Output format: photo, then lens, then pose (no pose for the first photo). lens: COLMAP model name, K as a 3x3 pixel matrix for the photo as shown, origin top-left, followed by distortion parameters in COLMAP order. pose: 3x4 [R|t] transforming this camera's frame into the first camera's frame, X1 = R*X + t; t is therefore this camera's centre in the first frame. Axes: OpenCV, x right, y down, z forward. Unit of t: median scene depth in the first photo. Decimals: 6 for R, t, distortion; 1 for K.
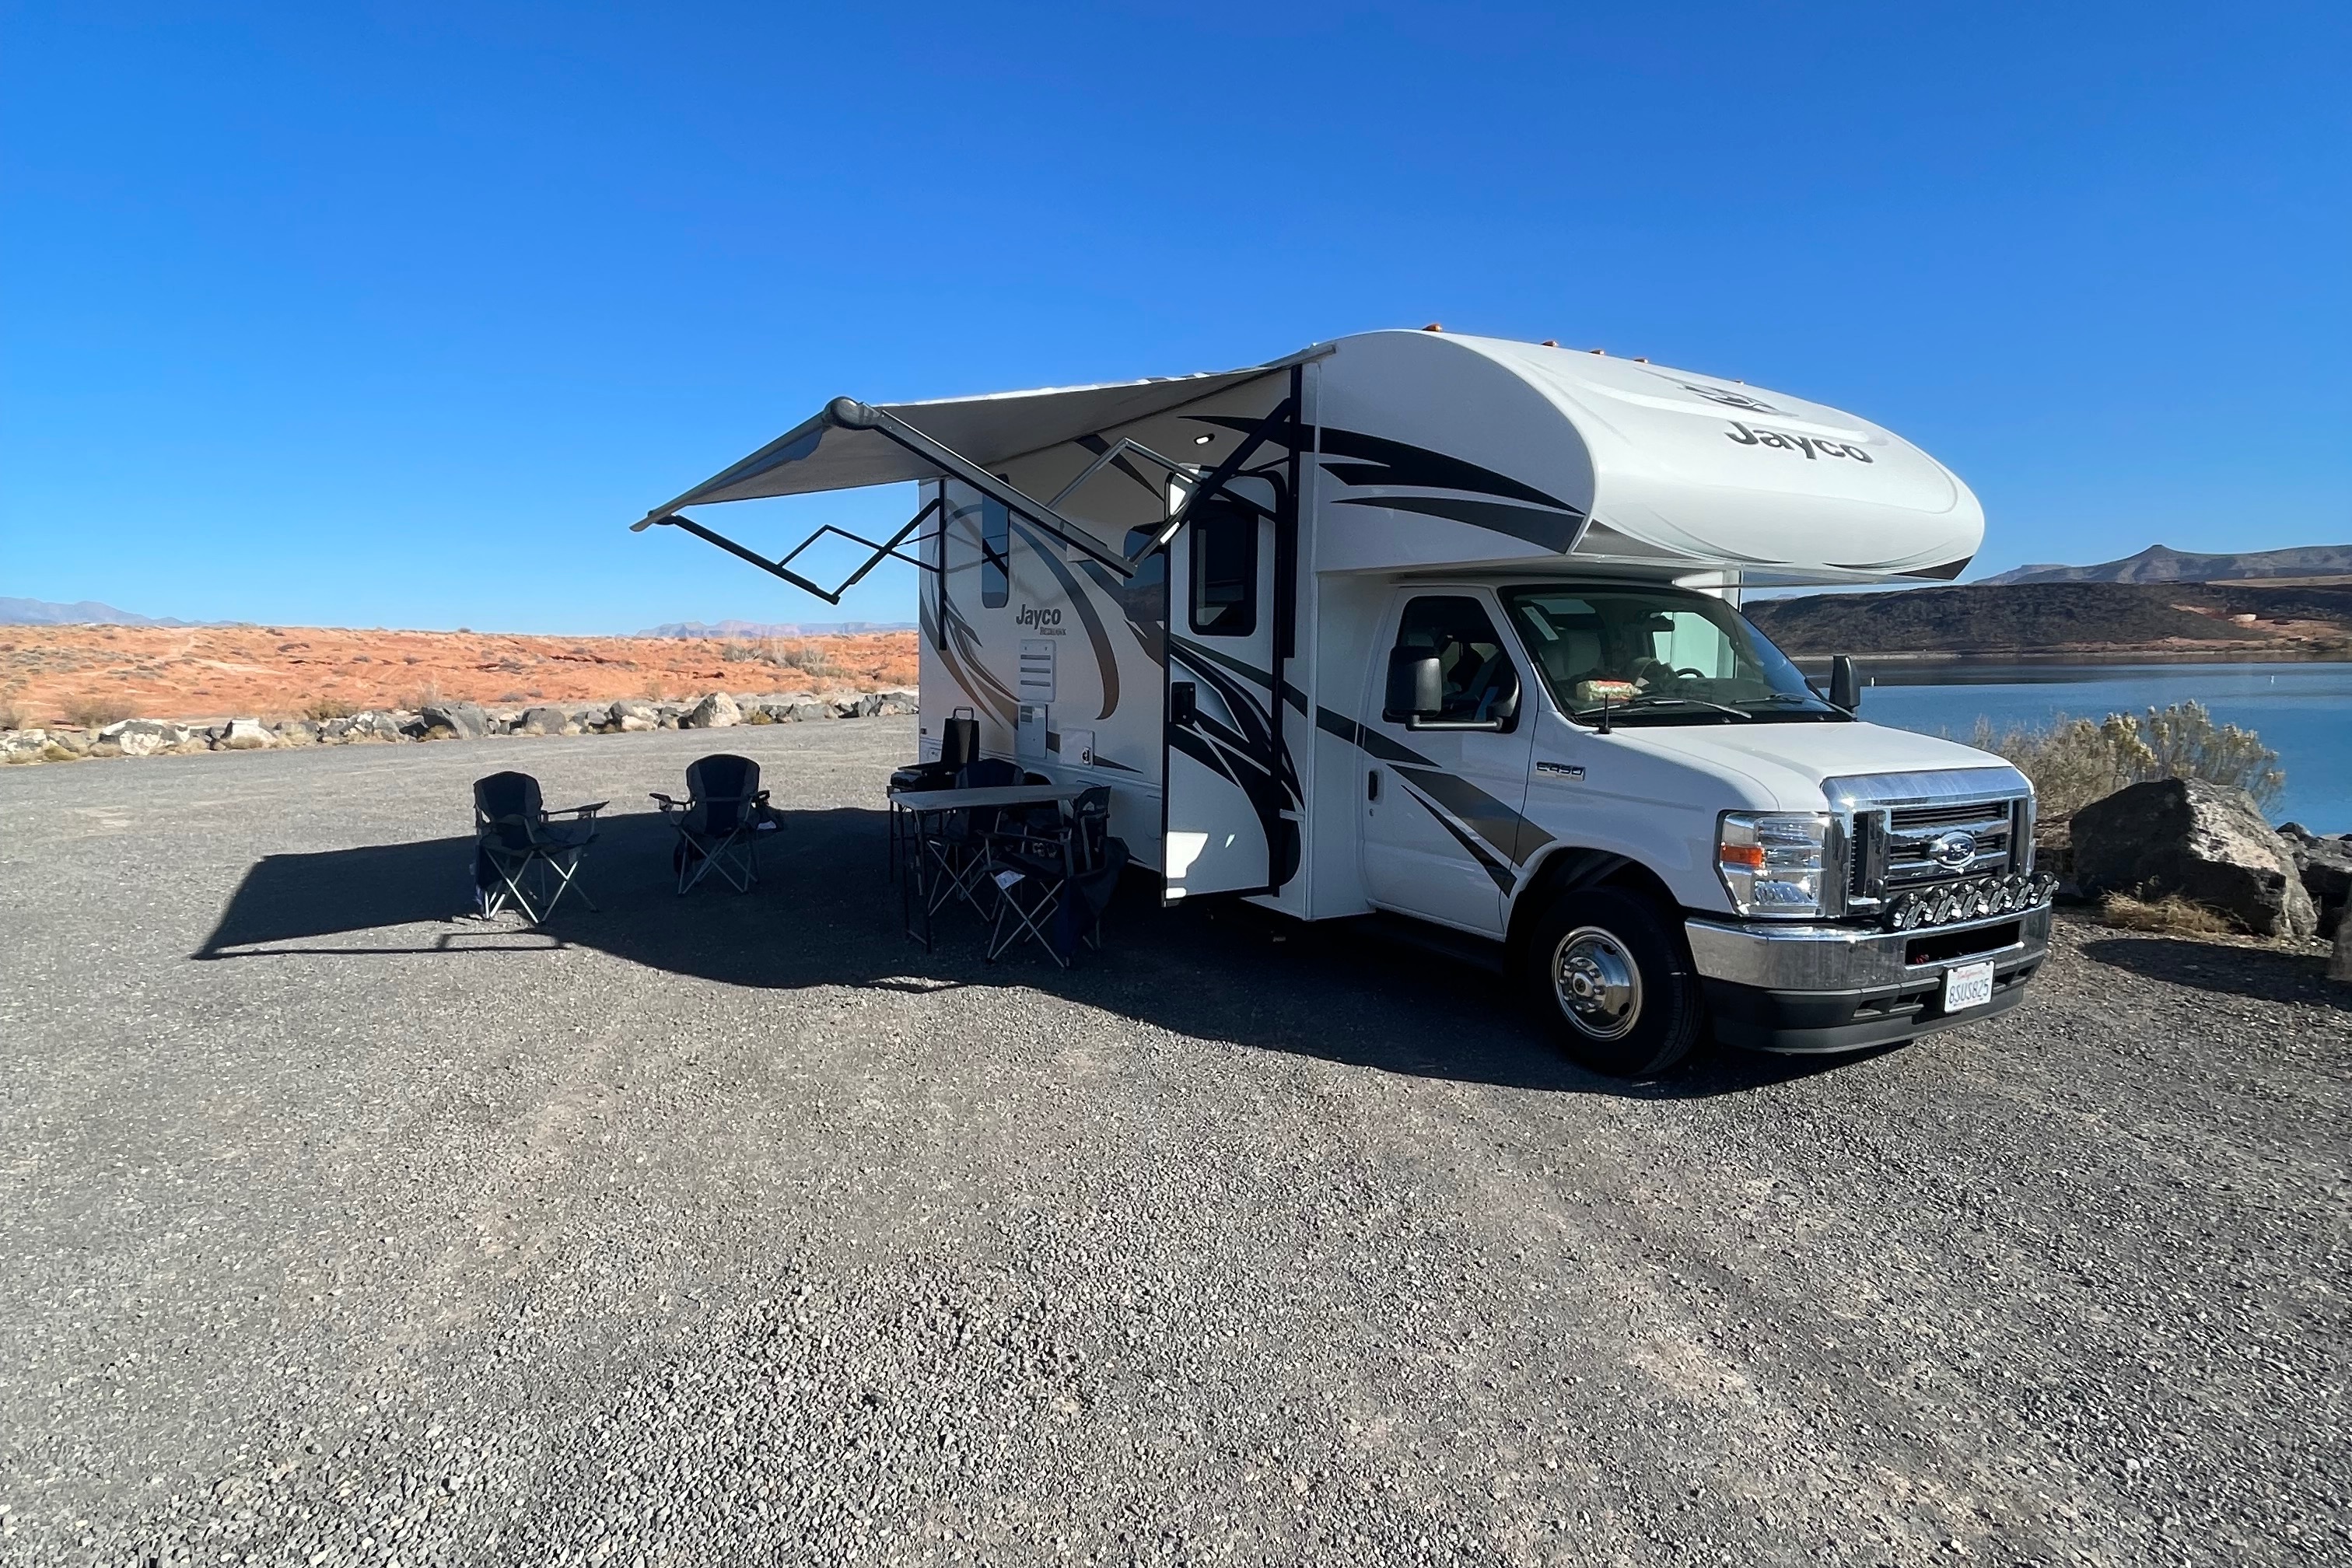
lens RADIAL K [[1261.9, 0, 1171.7], [0, 1261.9, 806.4], [0, 0, 1]] dist [-0.033336, 0.011507]
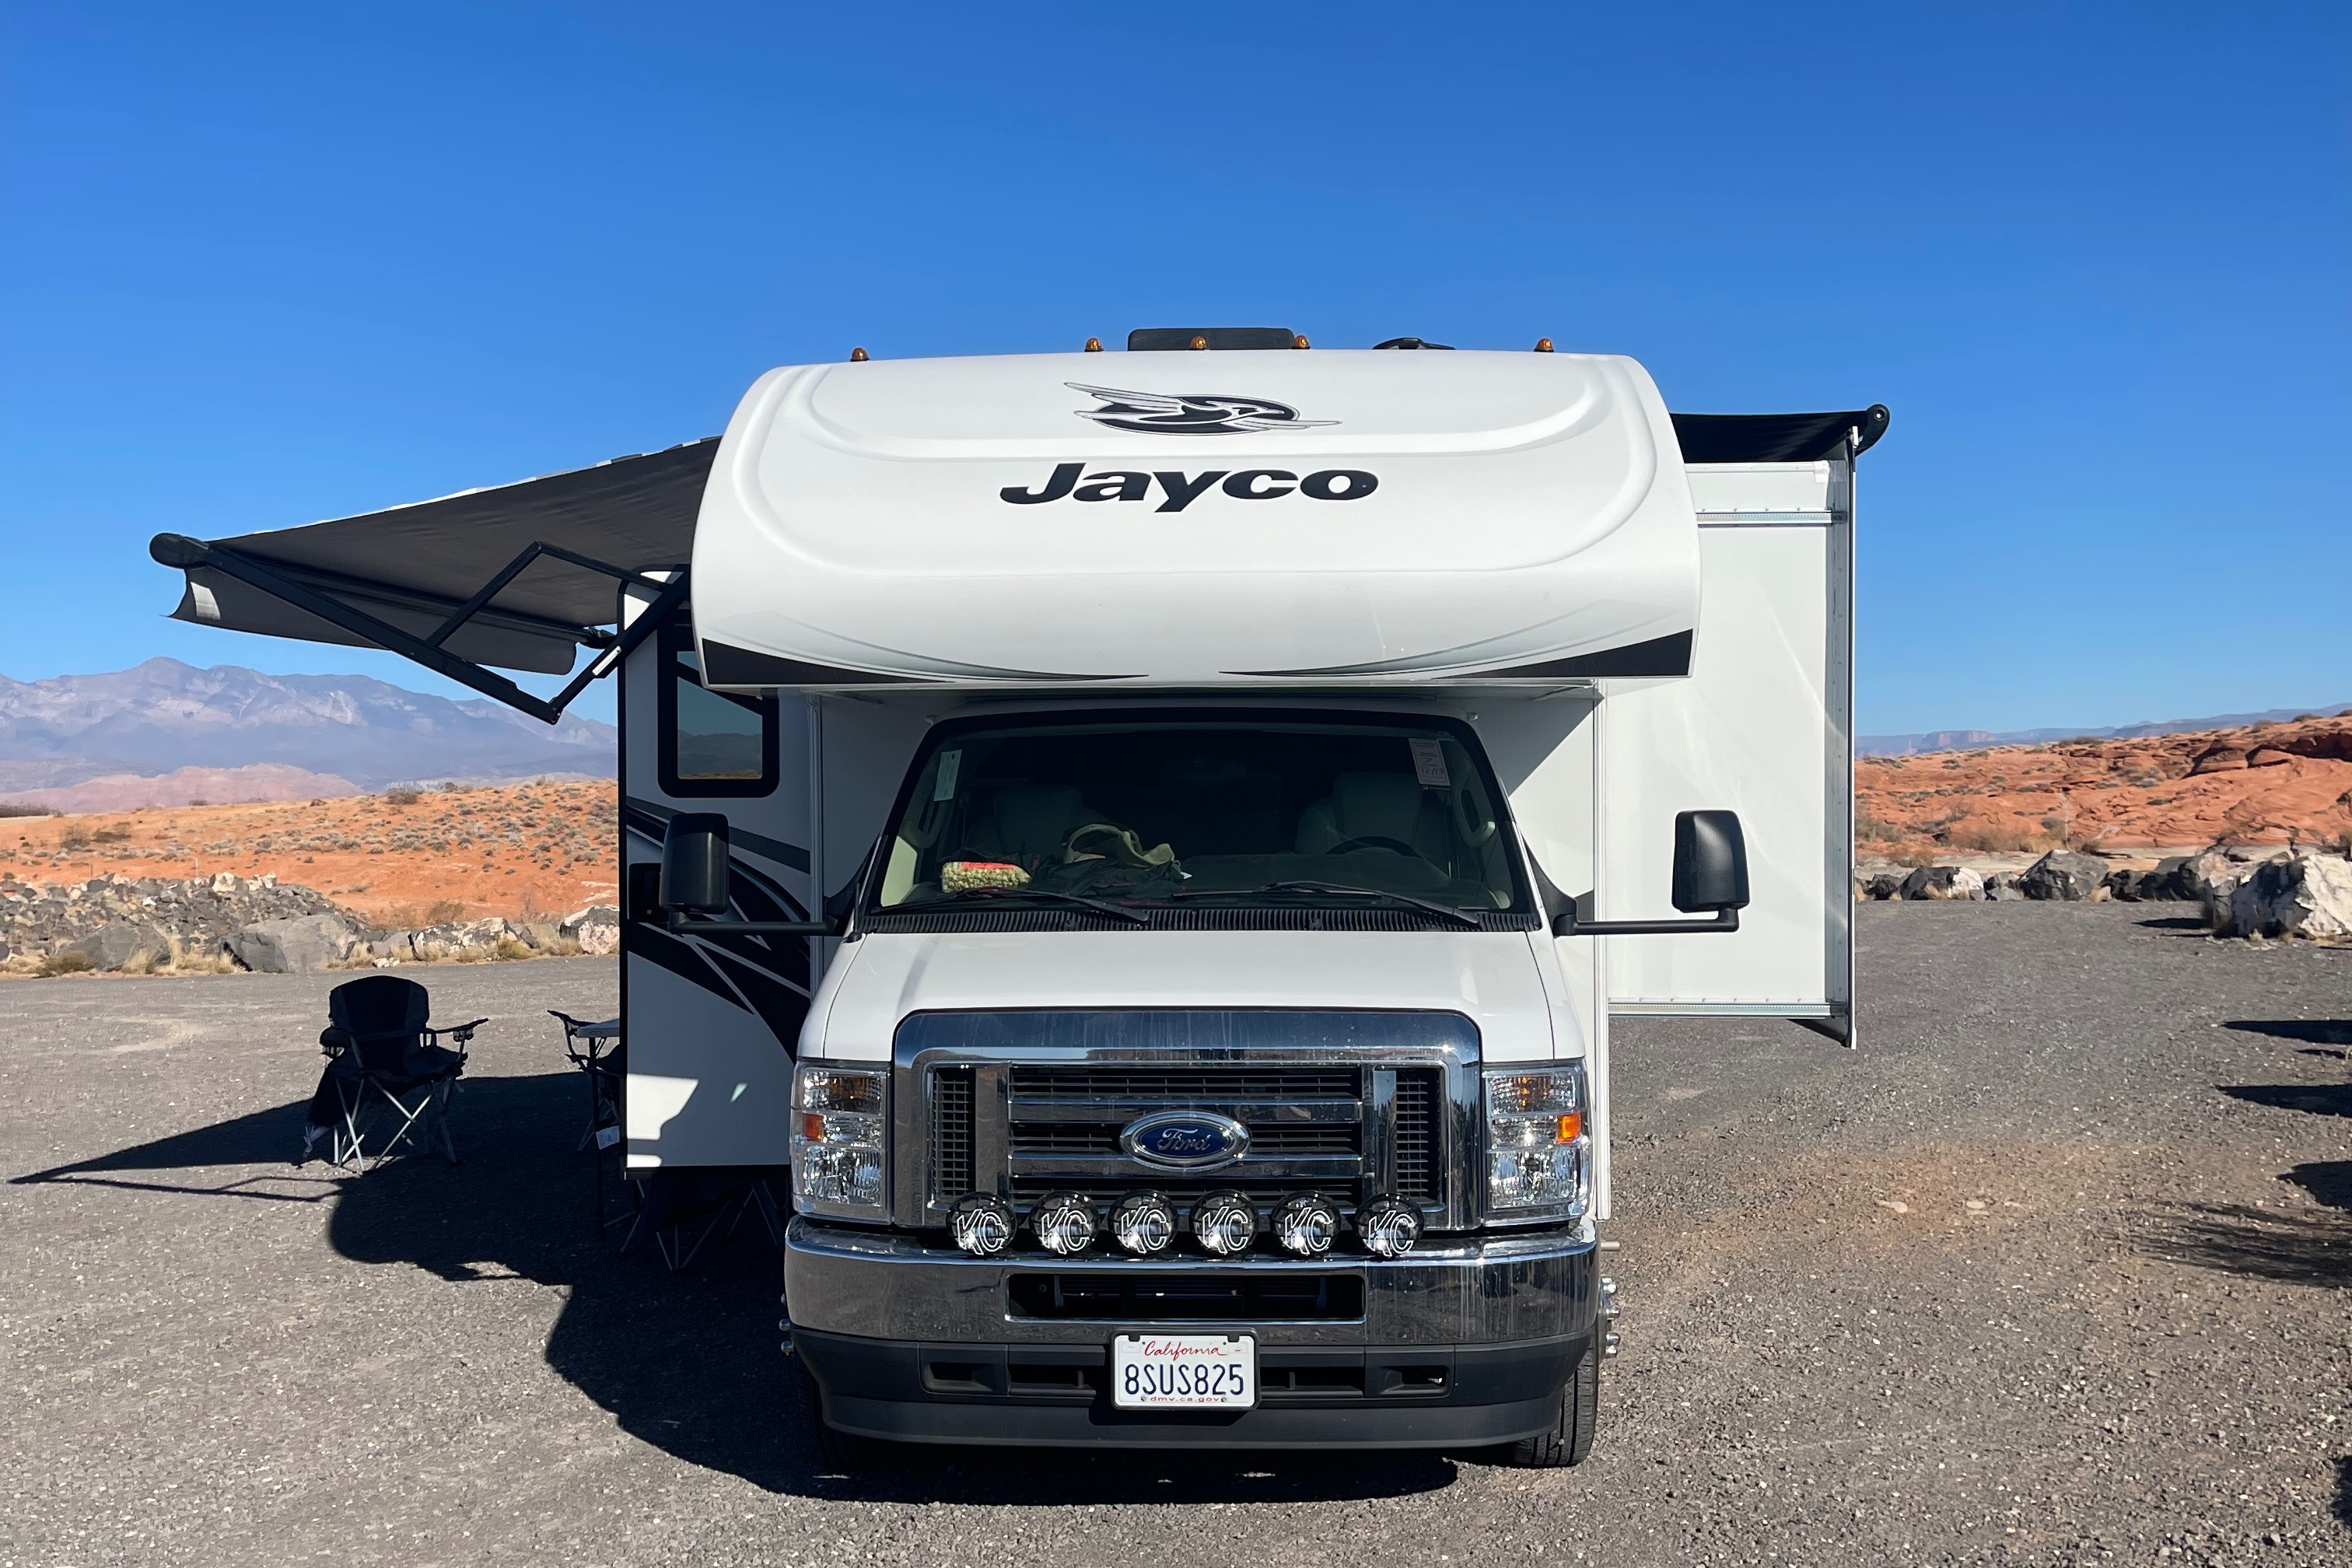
lens RADIAL K [[2383.4, 0, 1158.4], [0, 2383.4, 790.2], [0, 0, 1]] dist [-0.013062, 0.000000]
pose [[0.849174, -0.018339, -0.527794, 1.078937], [-0.046069, 0.993015, -0.108625, -0.006978], [0.526099, 0.116557, 0.842398, 0.002798]]
